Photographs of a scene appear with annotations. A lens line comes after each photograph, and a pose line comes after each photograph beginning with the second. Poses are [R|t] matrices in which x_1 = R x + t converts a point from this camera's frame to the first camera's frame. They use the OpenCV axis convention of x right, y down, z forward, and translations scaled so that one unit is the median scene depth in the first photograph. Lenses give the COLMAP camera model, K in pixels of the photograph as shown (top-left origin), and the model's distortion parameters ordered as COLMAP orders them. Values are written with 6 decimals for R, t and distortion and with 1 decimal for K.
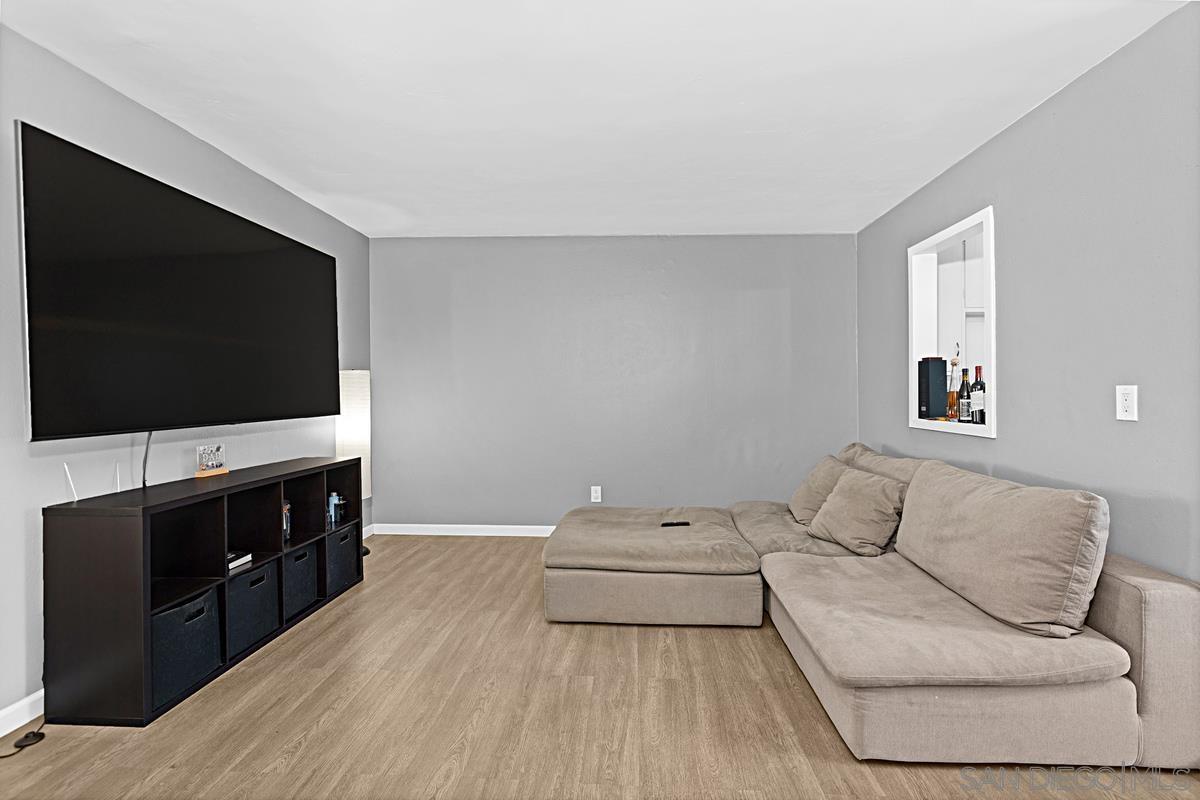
lens RADIAL K [[541.9, 0, 603.0], [0, 541.9, 391.6], [0, 0, 1]] dist [-0.000484, -0.001088]
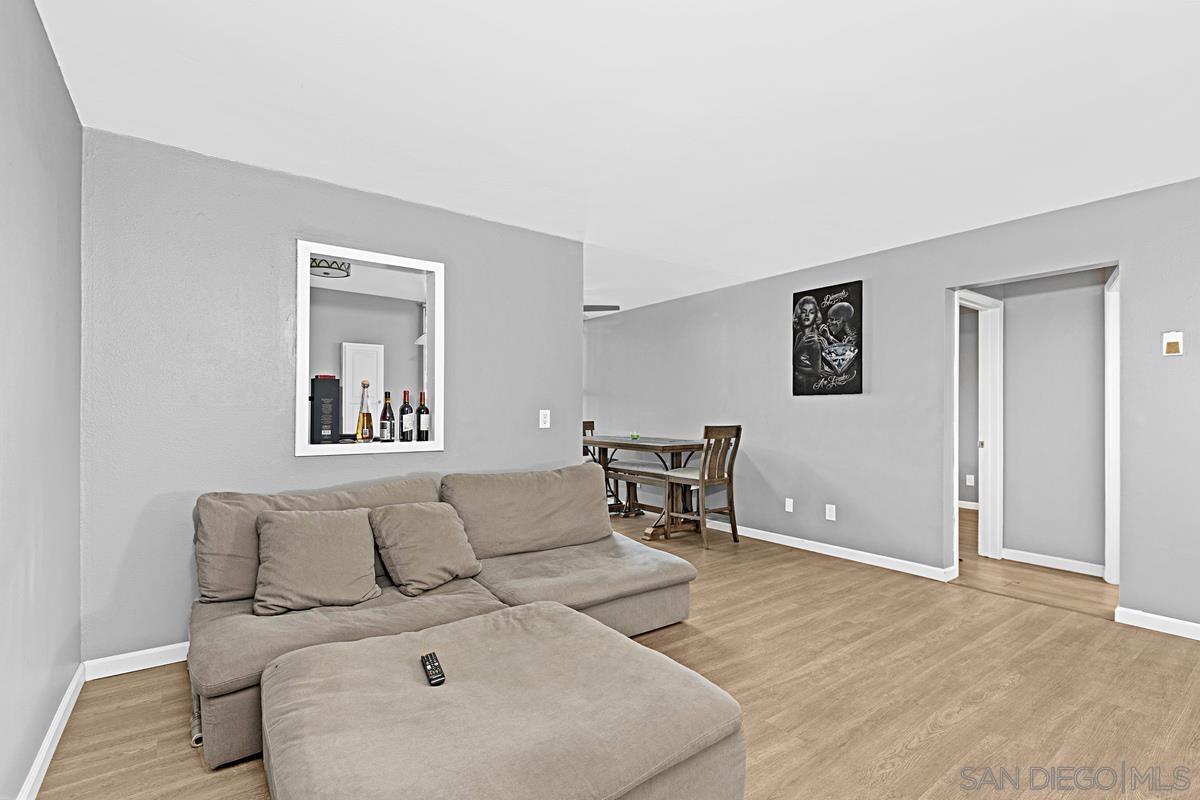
lens RADIAL K [[541.9, 0, 592.2], [0, 541.9, 404.1], [0, 0, 1]] dist [-0.000484, -0.001088]
pose [[-0.629875, 0.007875, 0.776656, -0.466041], [-0.001499, 0.999934, -0.011355, -0.007000], [-0.776695, -0.008317, -0.629822, 1.521456]]
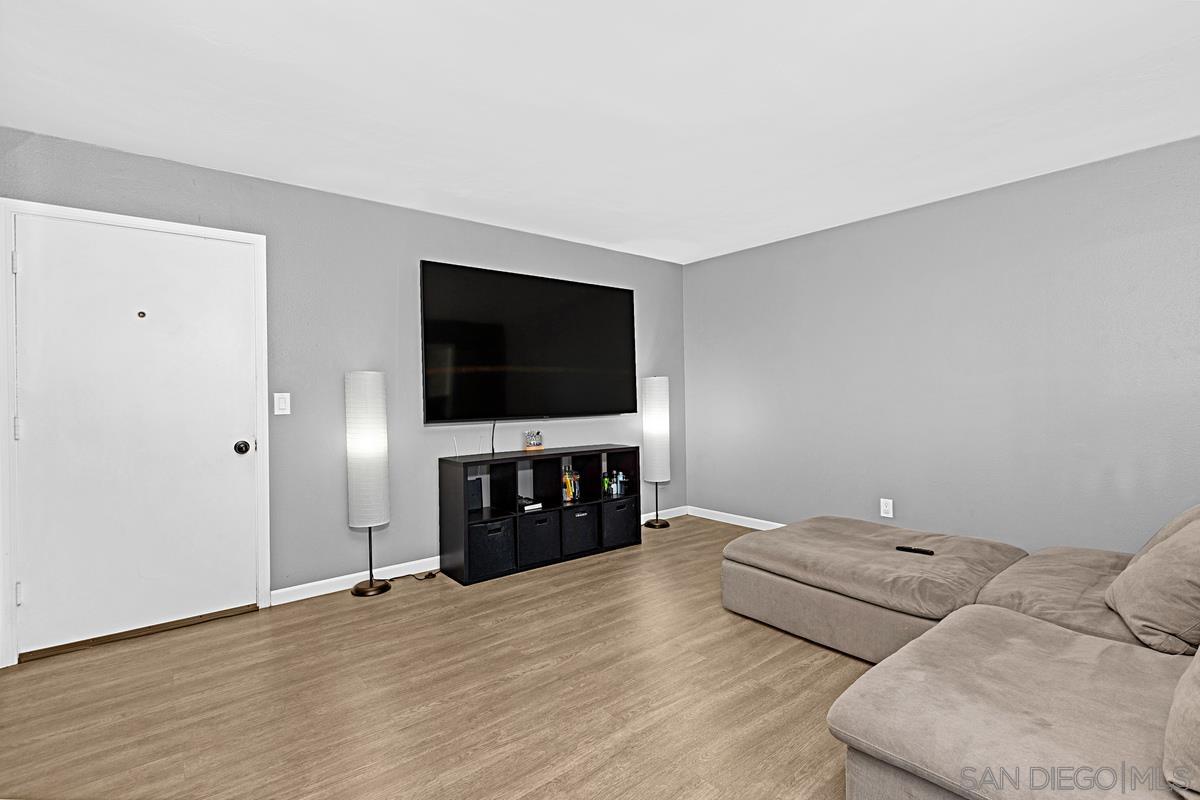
lens RADIAL K [[541.9, 0, 585.9], [0, 541.9, 388.0], [0, 0, 1]] dist [-0.000484, -0.001088]
pose [[0.663709, -0.016126, -0.747817, 0.534314], [0.013006, 0.999865, -0.010017, -0.004712], [0.747878, -0.003078, 0.663829, 0.085559]]
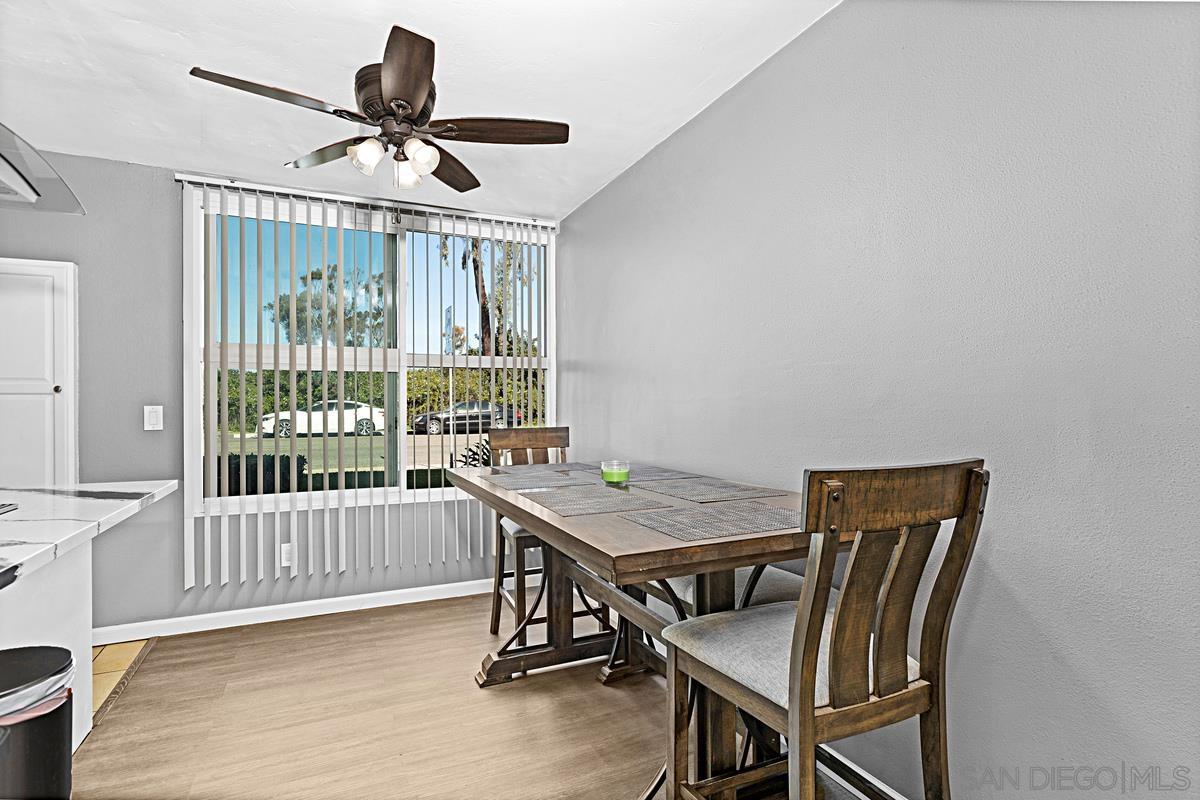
lens RADIAL K [[604.2, 0, 602.3], [0, 604.2, 394.6], [0, 0, 1]] dist [-0.000884, -0.000097]
pose [[-0.459580, 0.020801, 0.887893, 0.363768], [0.008409, 0.999783, -0.019070, -0.002001], [-0.888097, -0.001298, -0.459655, 0.446498]]
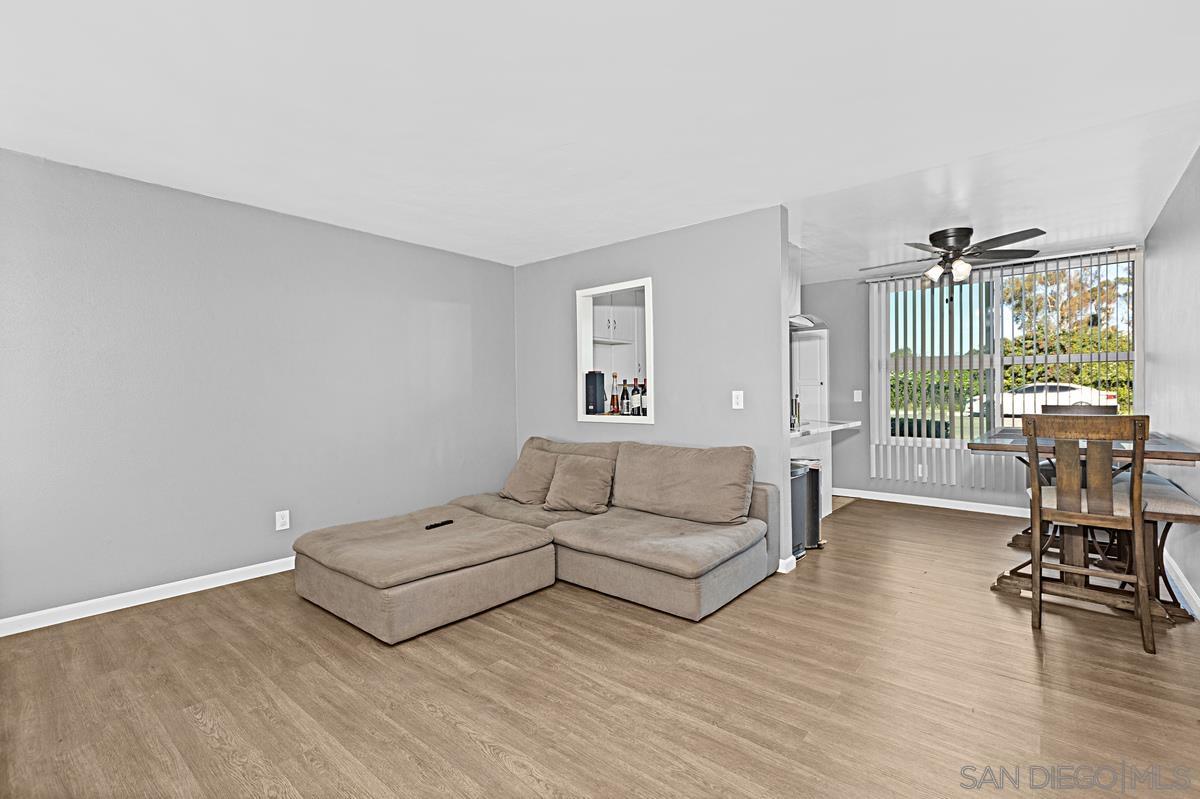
lens RADIAL K [[541.9, 0, 609.3], [0, 541.9, 396.8], [0, 0, 1]] dist [-0.000484, -0.001088]
pose [[0.602869, -0.007464, 0.797805, -0.622471], [0.008351, 0.999960, 0.003045, 0.000137], [-0.797796, 0.004827, 0.602908, 0.145717]]
